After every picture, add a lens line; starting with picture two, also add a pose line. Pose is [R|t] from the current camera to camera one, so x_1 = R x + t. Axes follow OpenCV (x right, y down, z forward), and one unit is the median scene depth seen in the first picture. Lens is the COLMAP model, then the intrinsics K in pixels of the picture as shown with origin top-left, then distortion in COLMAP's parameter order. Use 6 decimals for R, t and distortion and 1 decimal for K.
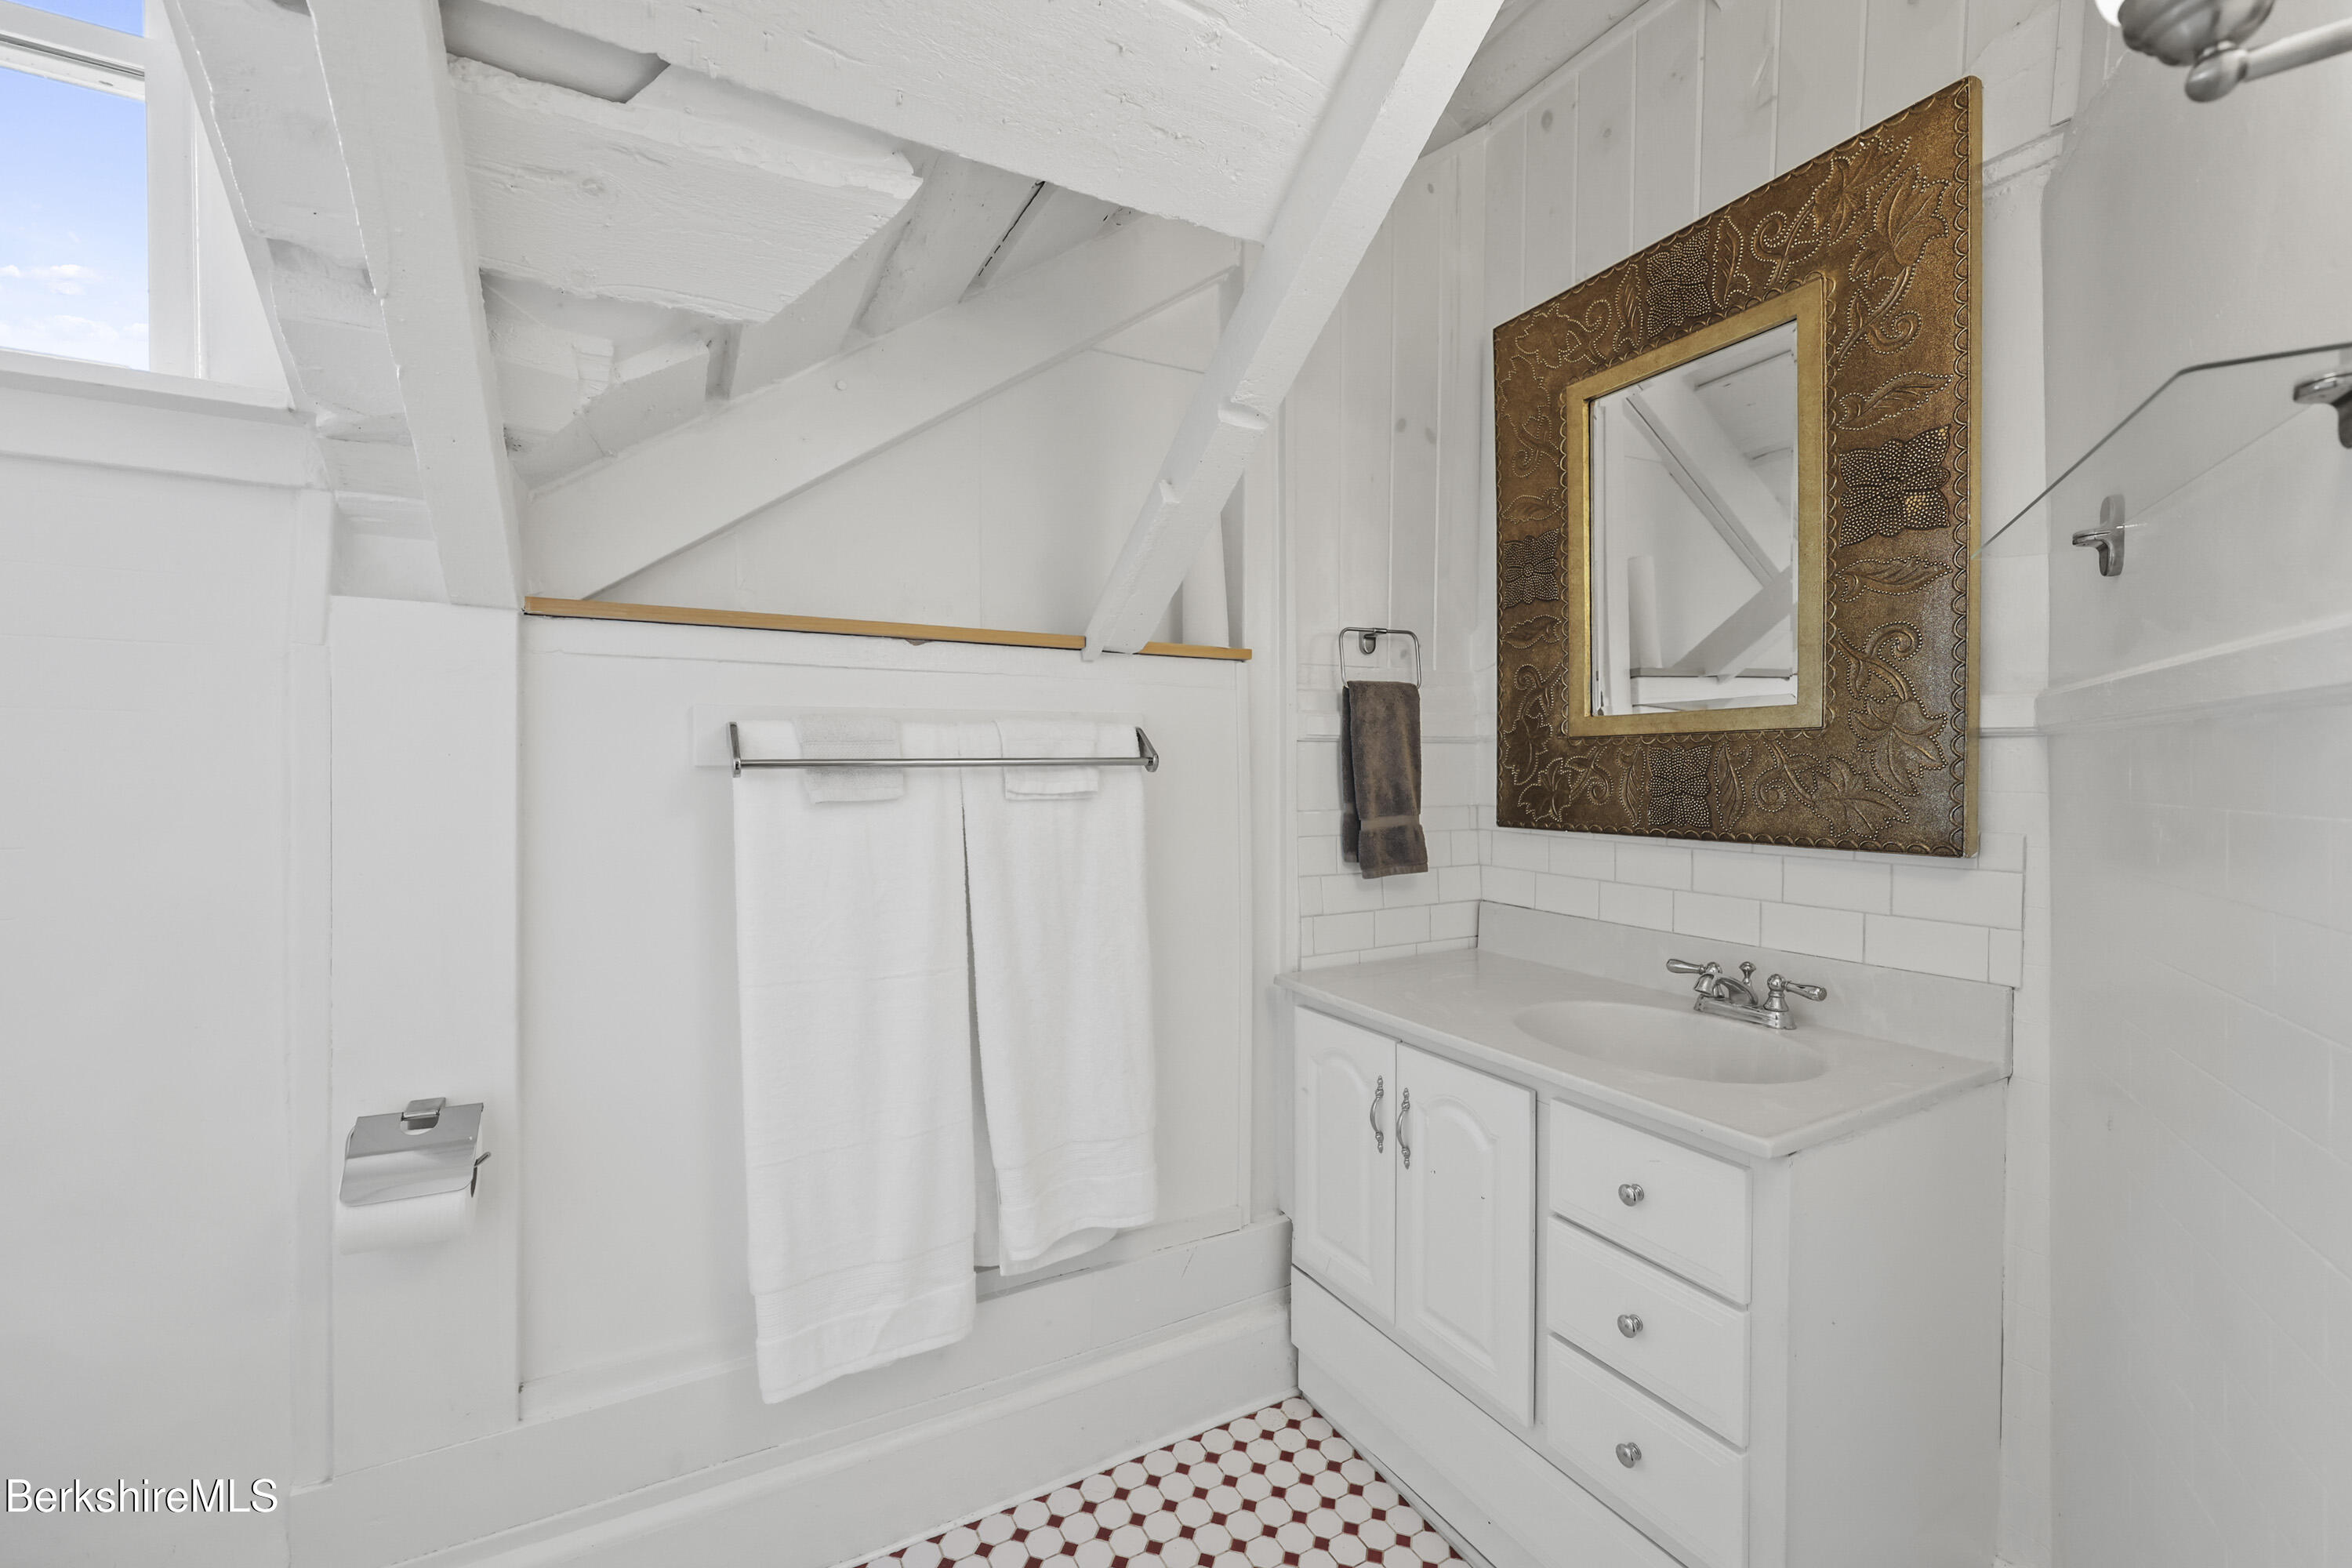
lens RADIAL K [[947.4, 0, 1182.4], [0, 947.4, 786.5], [0, 0, 1]] dist [-0.002919, 0.000622]
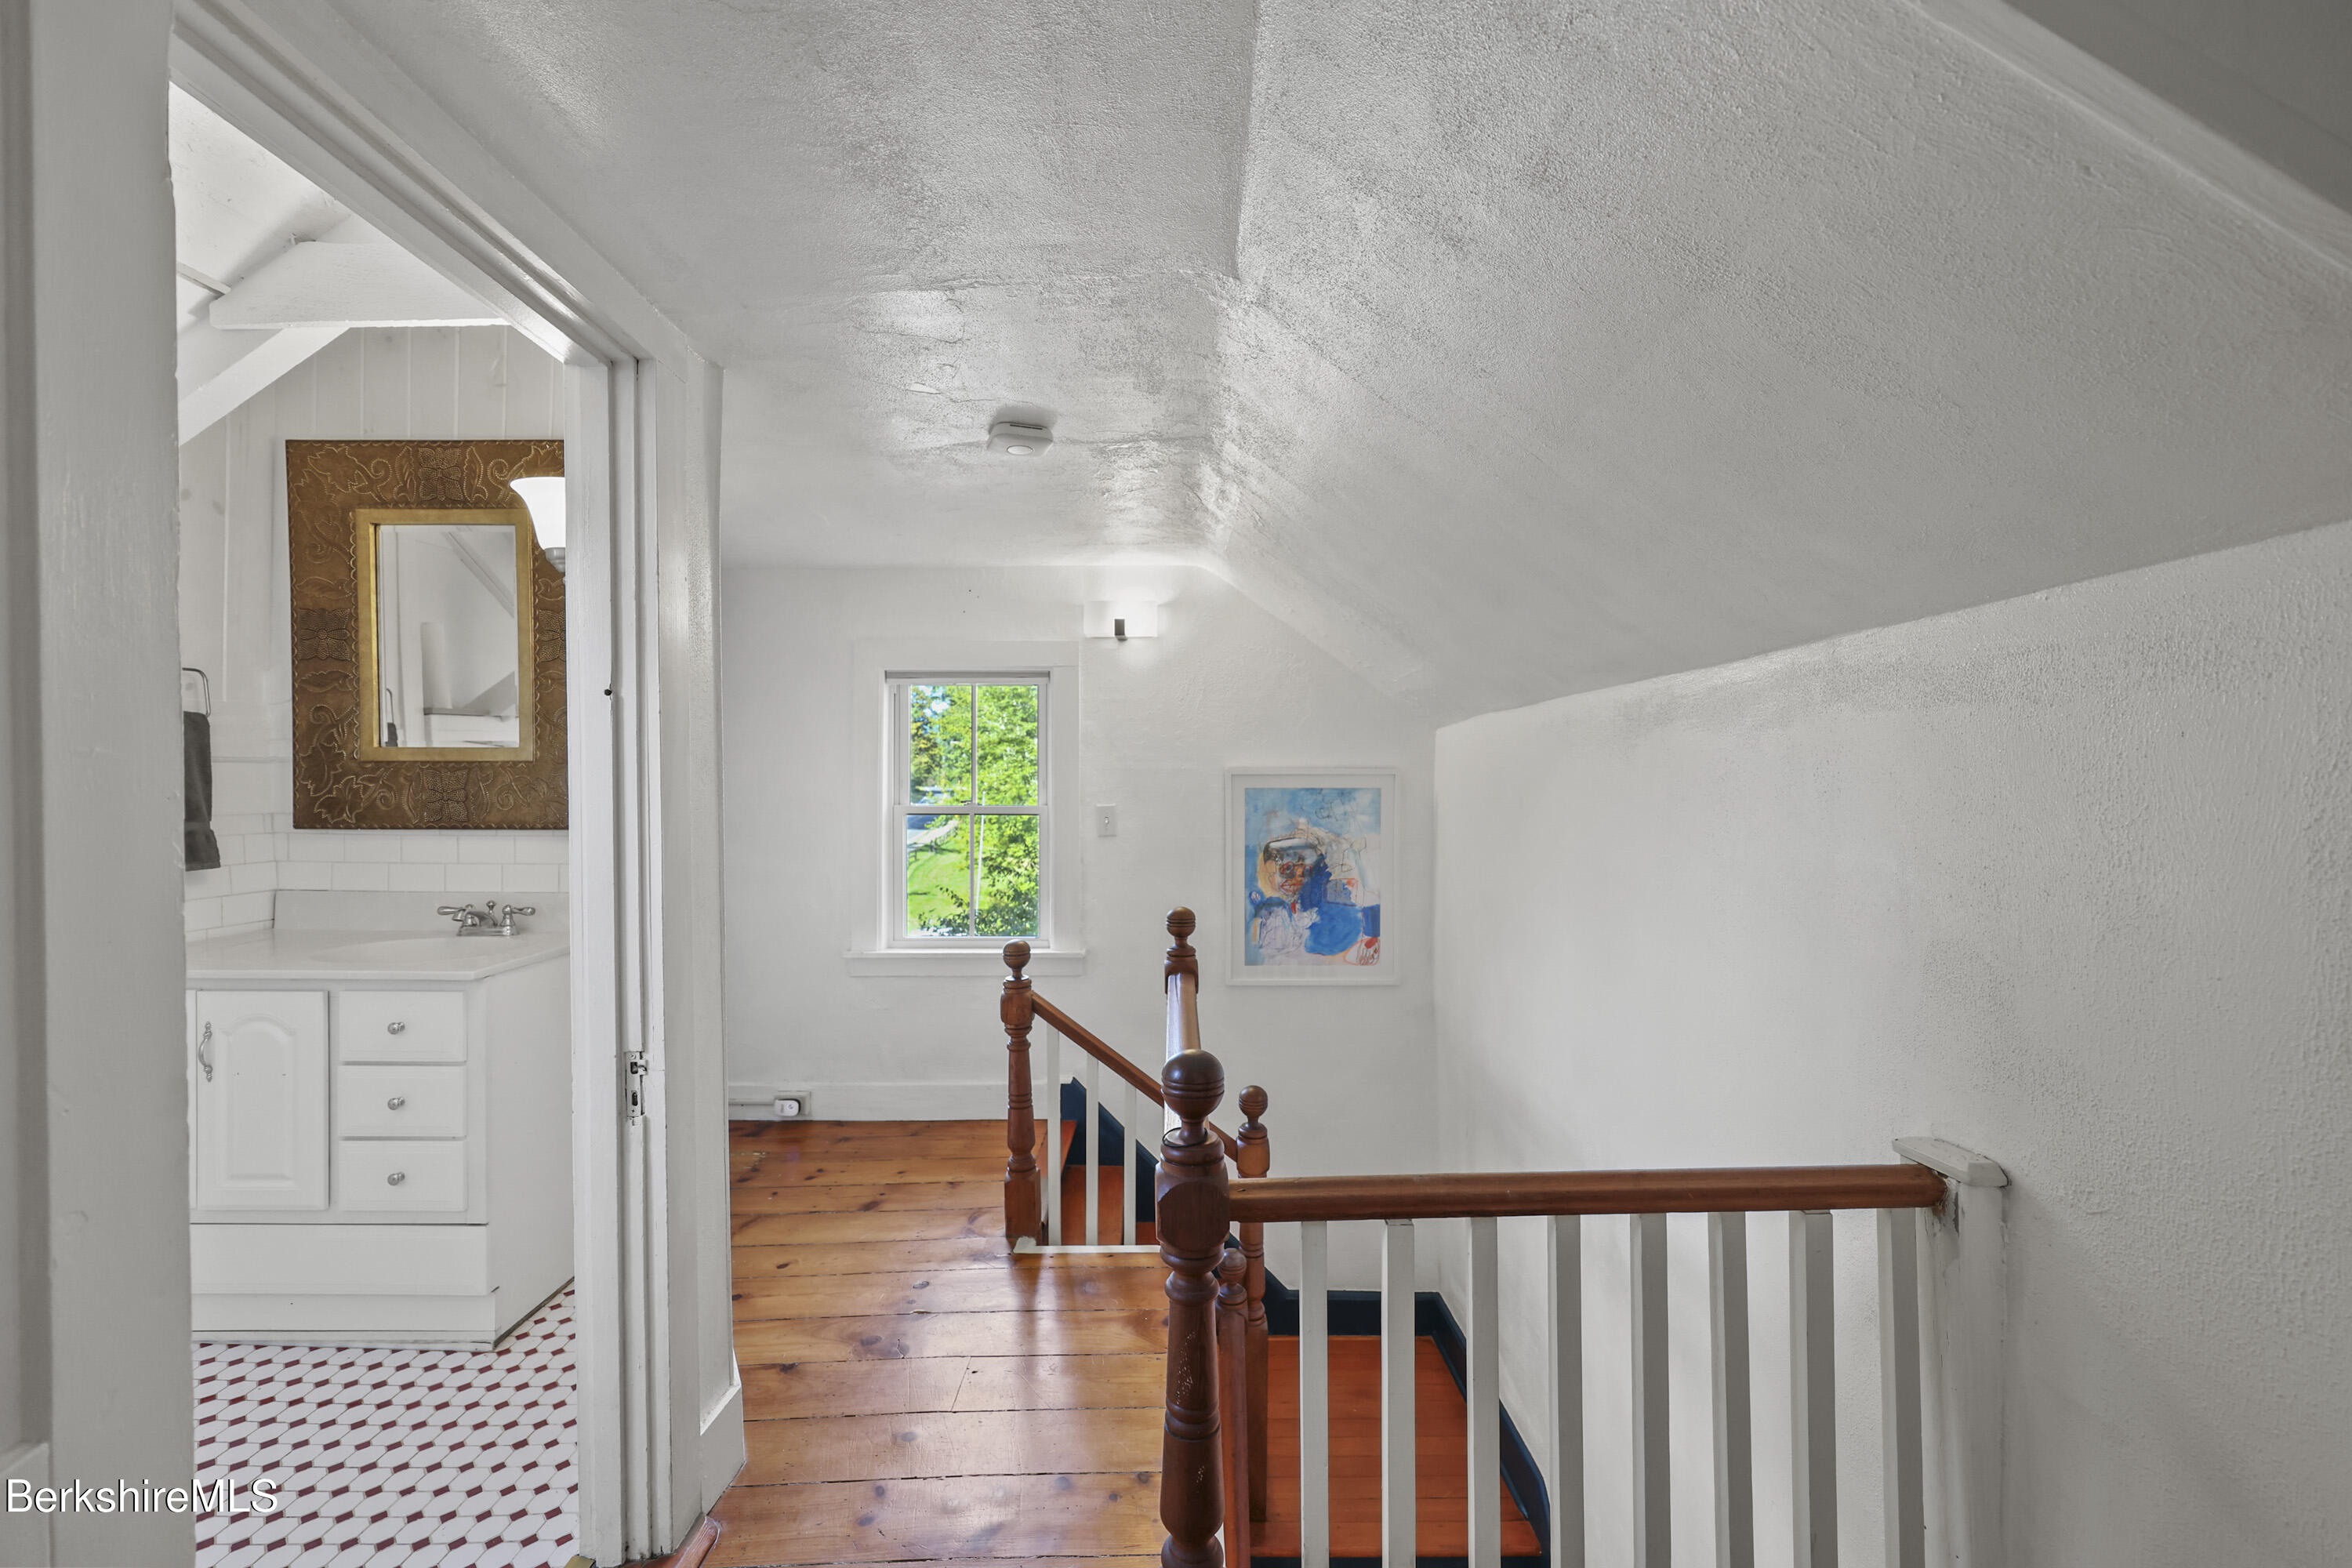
lens RADIAL K [[947.4, 0, 1191.2], [0, 947.4, 788.6], [0, 0, 1]] dist [-0.002919, 0.000622]
pose [[0.470899, -0.005548, 0.882170, -0.268582], [0.011990, 0.999928, -0.000112, 0.003139], [-0.882106, 0.010630, 0.470932, -0.808757]]
